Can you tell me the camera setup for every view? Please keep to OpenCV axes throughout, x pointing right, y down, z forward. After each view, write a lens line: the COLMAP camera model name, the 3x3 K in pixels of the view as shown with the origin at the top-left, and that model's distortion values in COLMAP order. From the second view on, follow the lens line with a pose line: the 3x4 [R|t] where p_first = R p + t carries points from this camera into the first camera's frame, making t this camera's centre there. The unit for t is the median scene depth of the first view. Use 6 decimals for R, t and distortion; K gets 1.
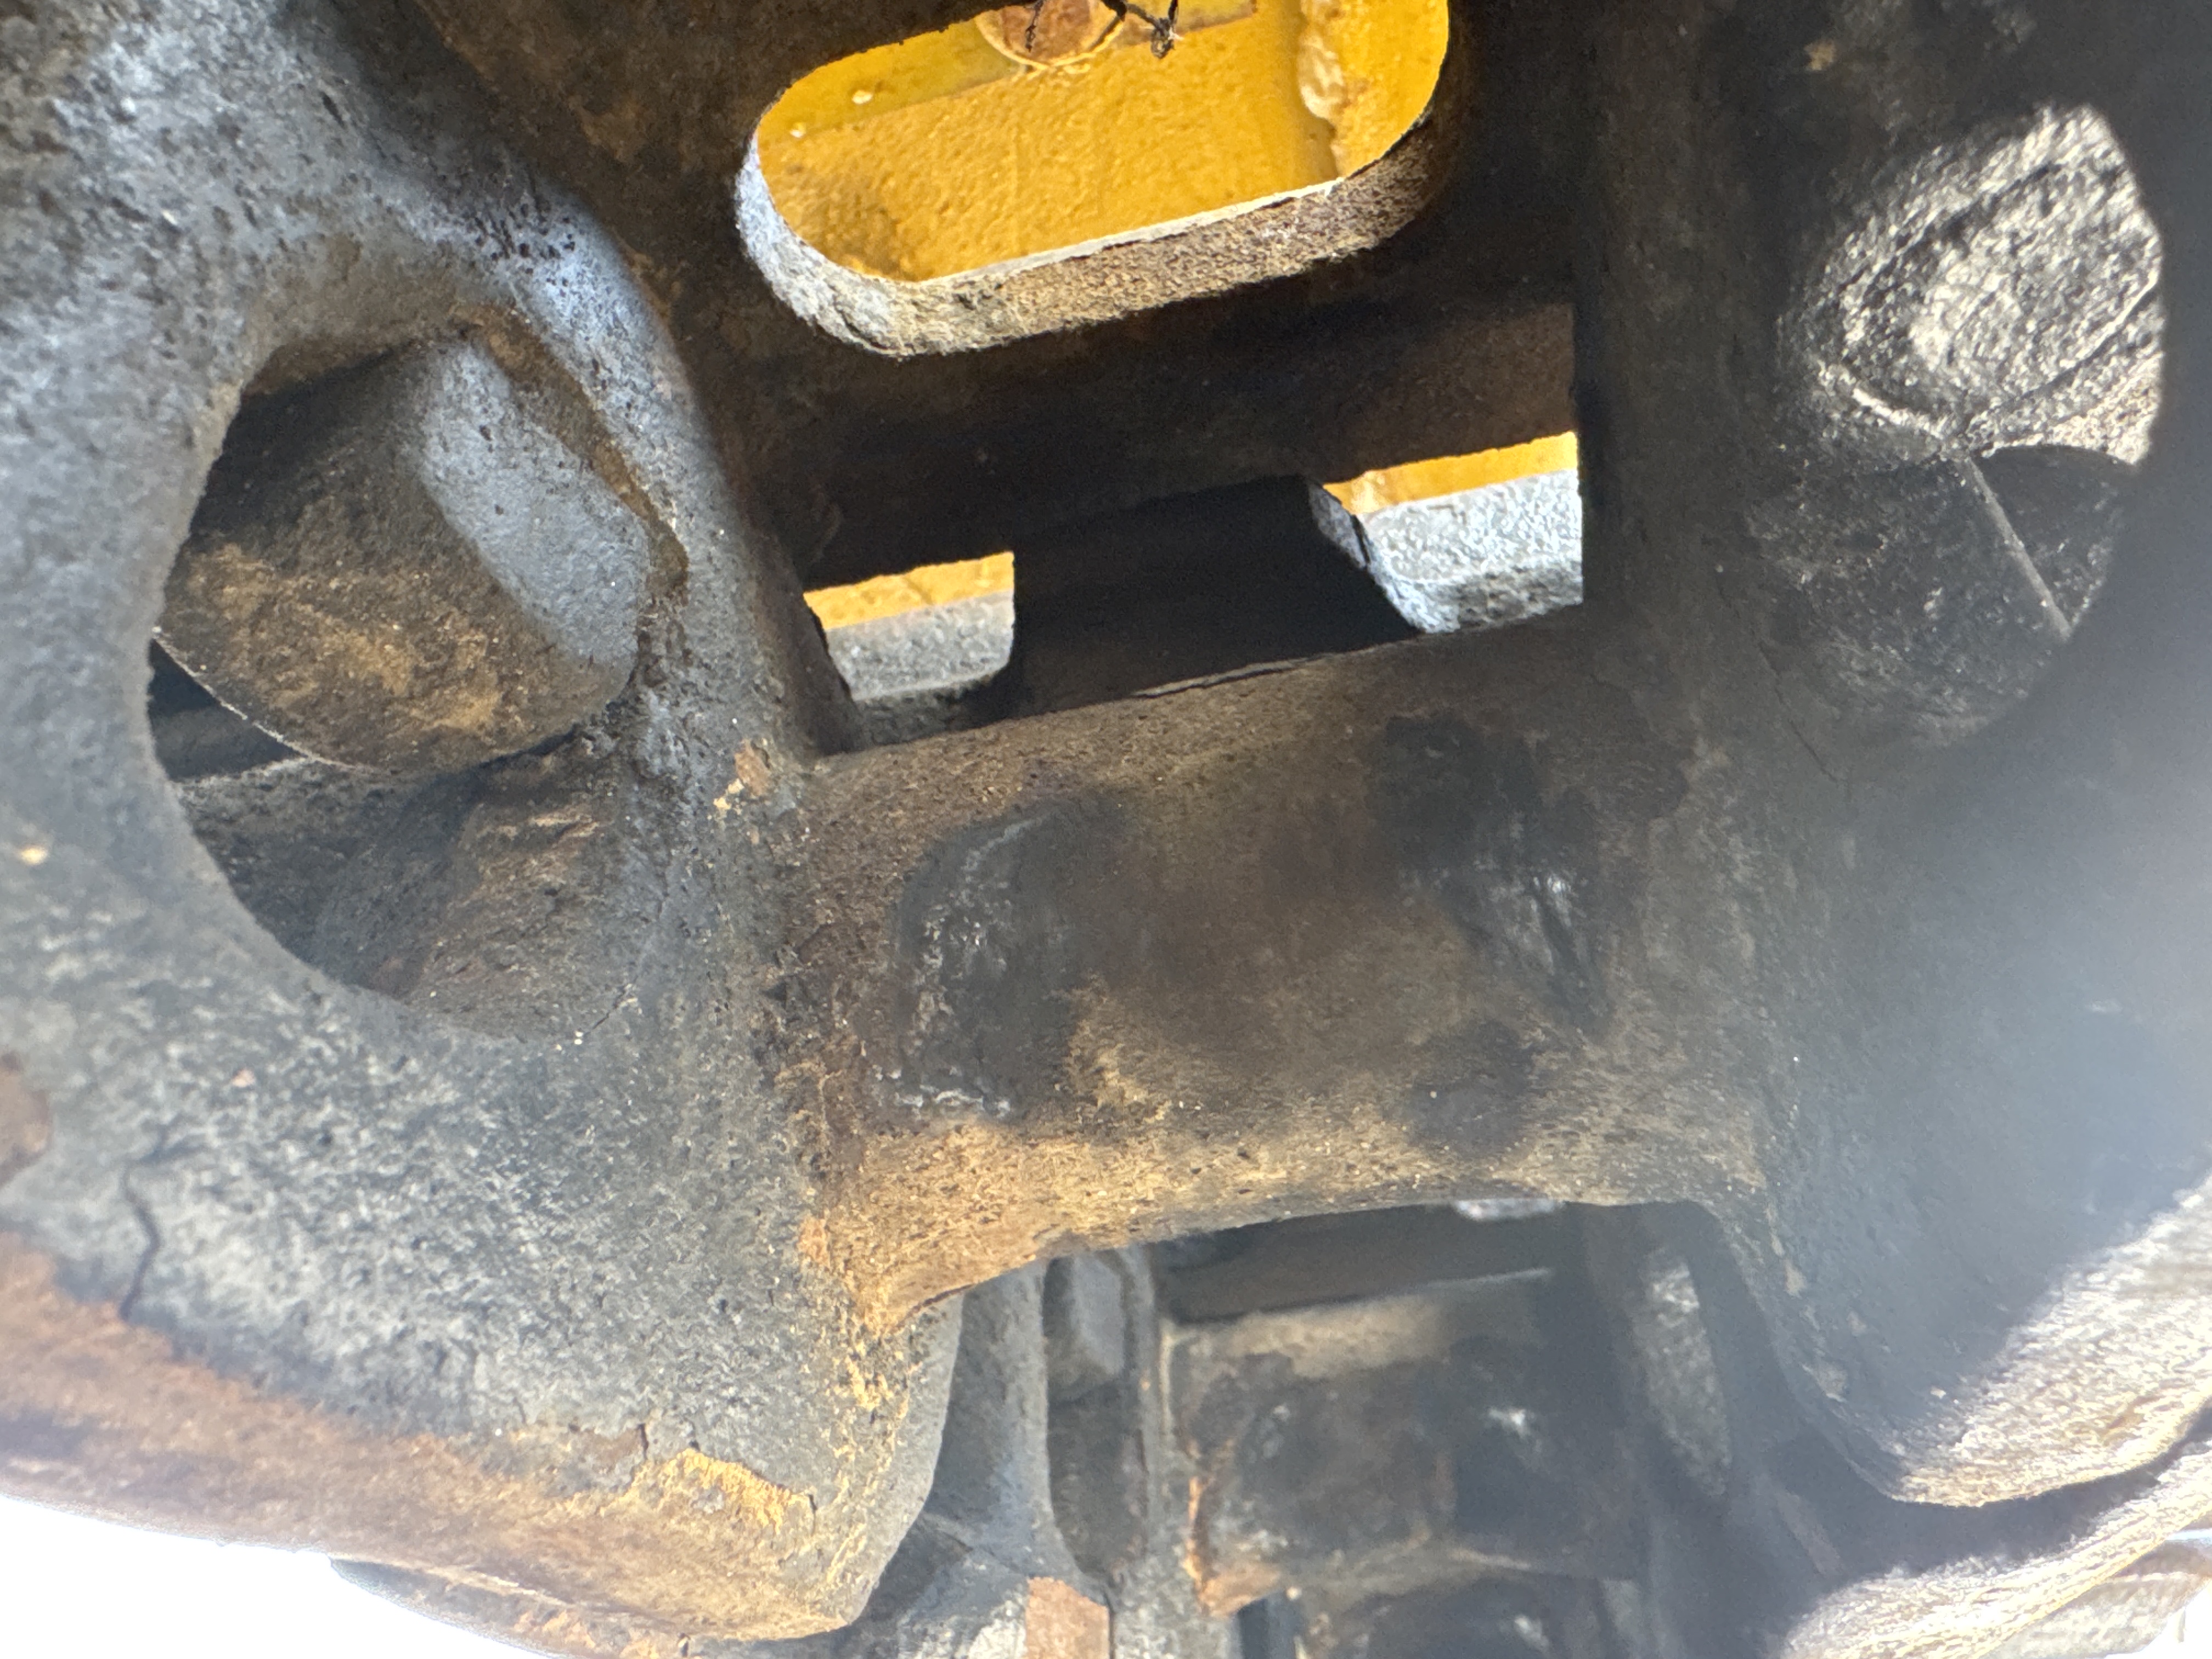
lens RADIAL K [[1563.6, 0, 1106.8], [0, 1563.6, 833.0], [0, 0, 1]] dist [-0.009507, -0.001757]
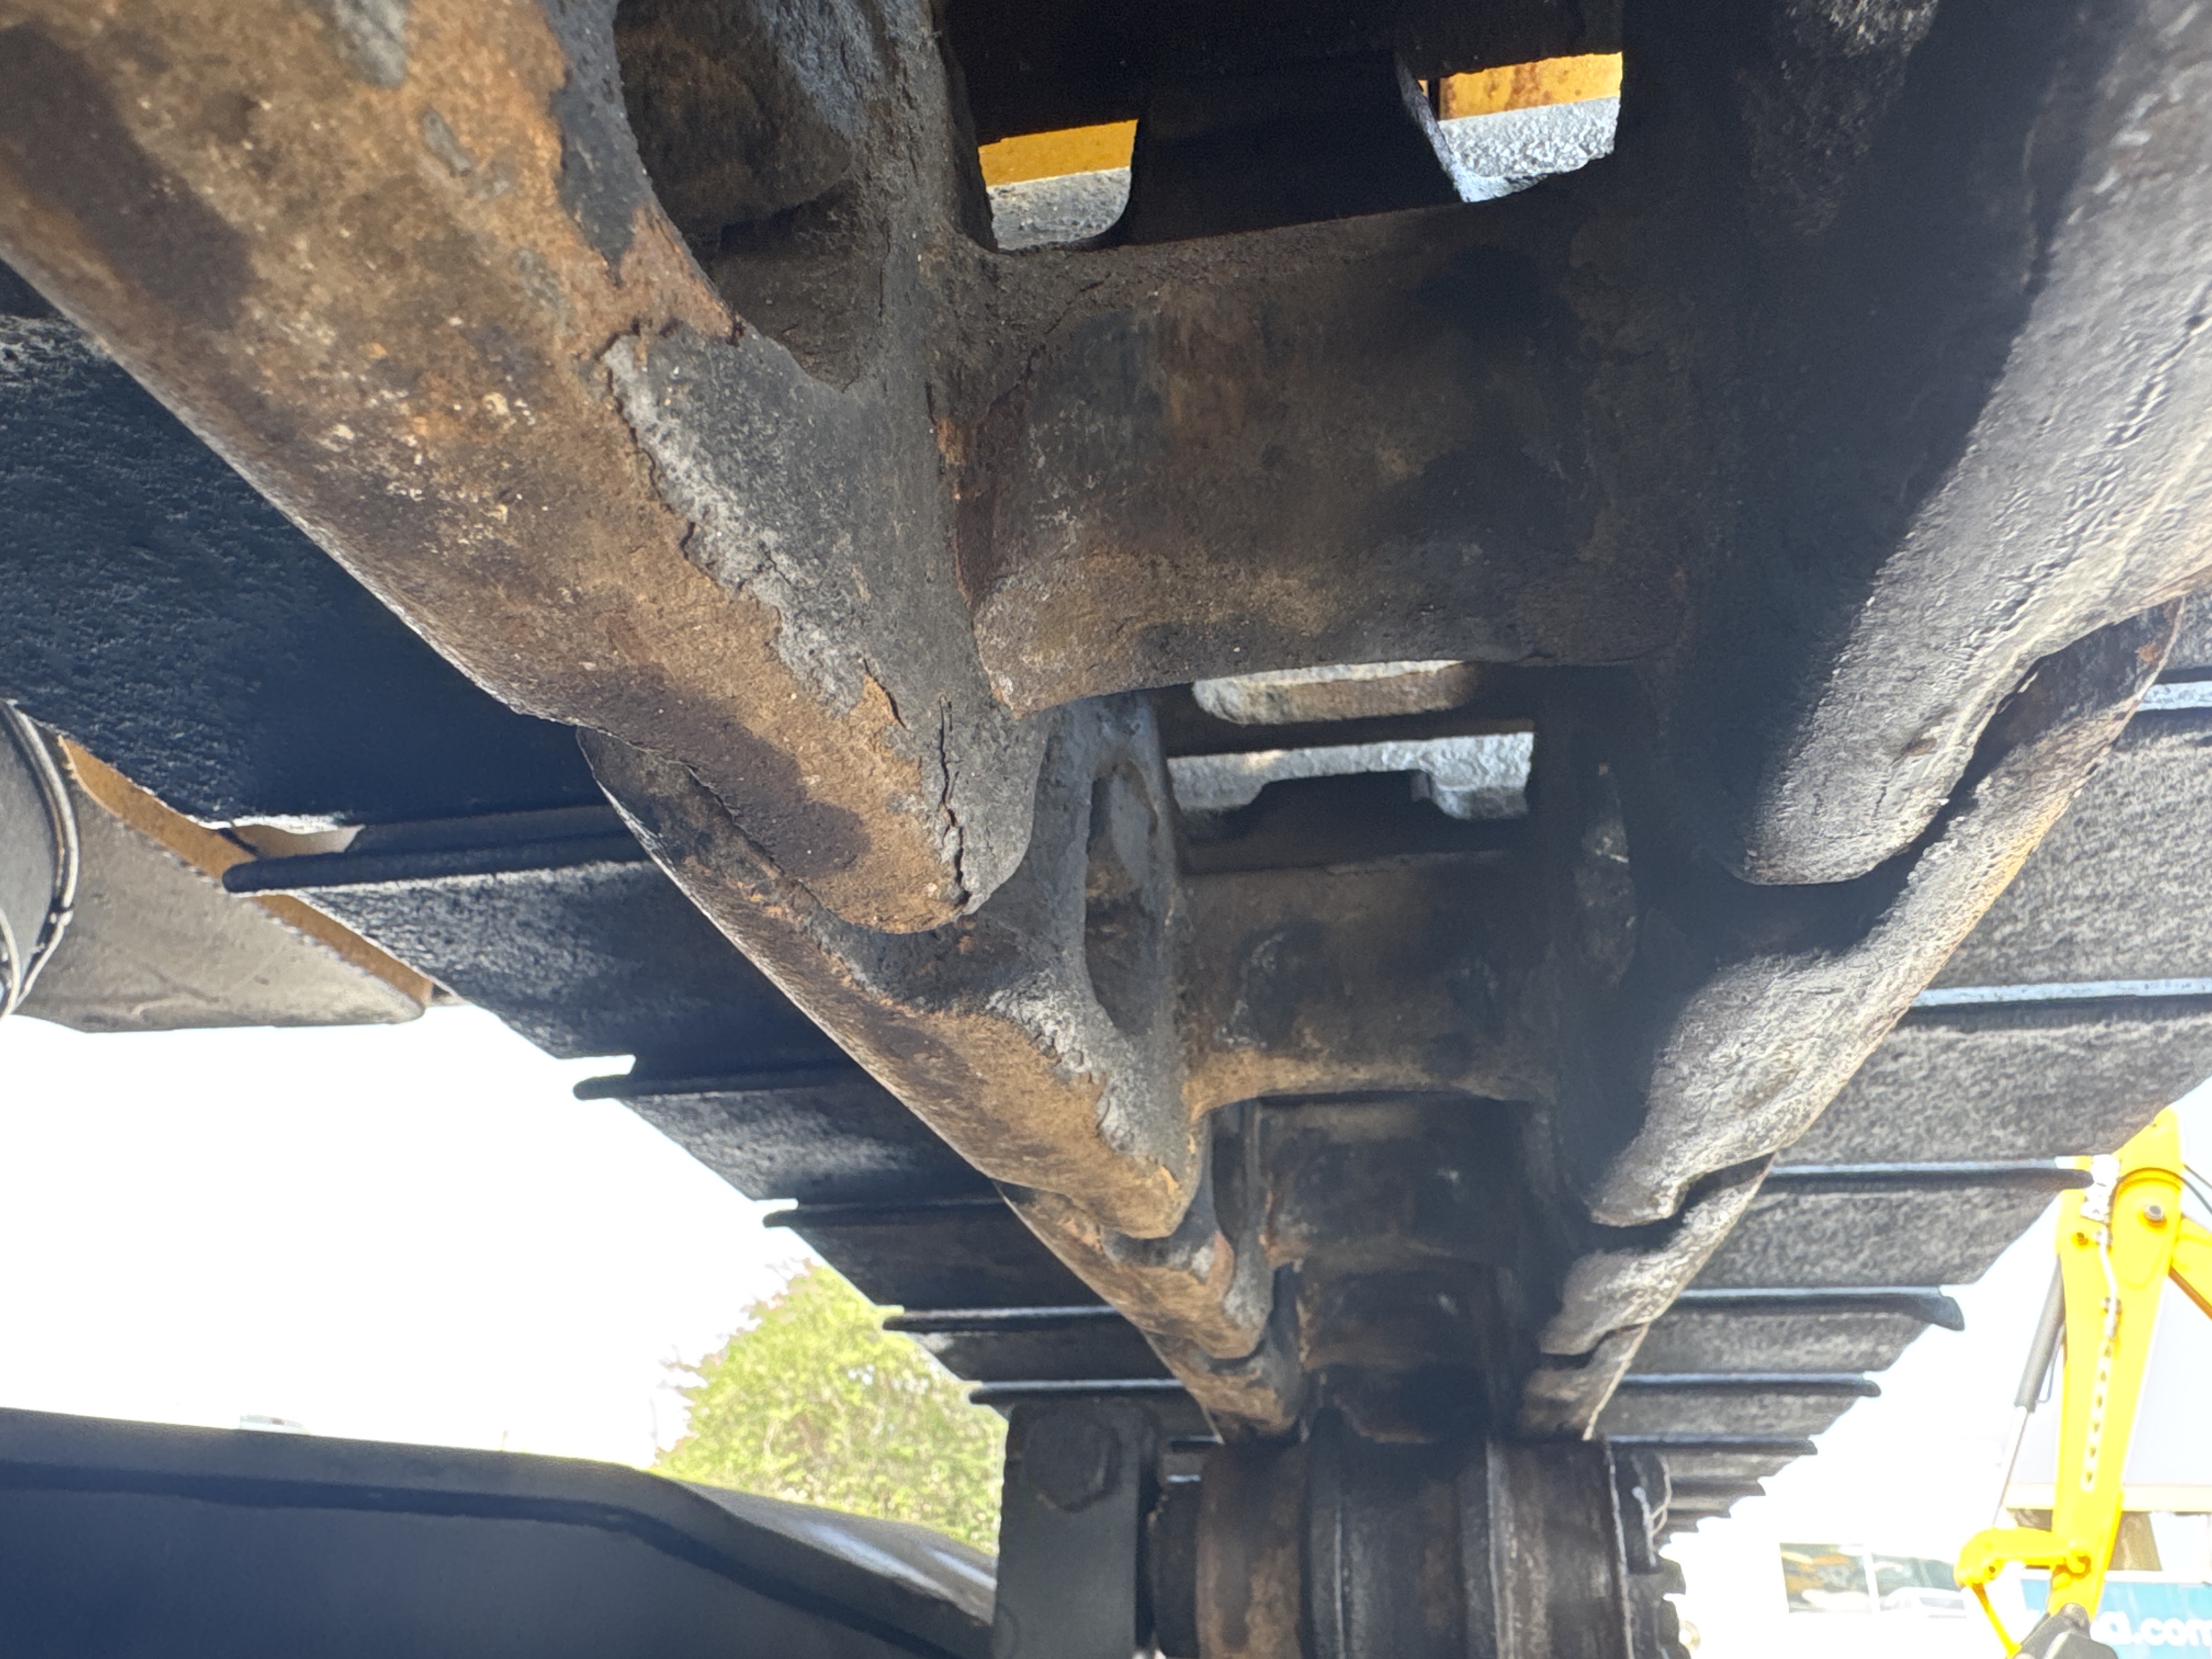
lens RADIAL K [[1563.6, 0, 1105.8], [0, 1563.6, 827.5], [0, 0, 1]] dist [-0.009507, -0.001757]
pose [[0.996258, 0.086233, 0.005902, -0.336387], [-0.086038, 0.982827, 0.163242, -0.515692], [0.008276, -0.163139, 0.986568, -1.320407]]
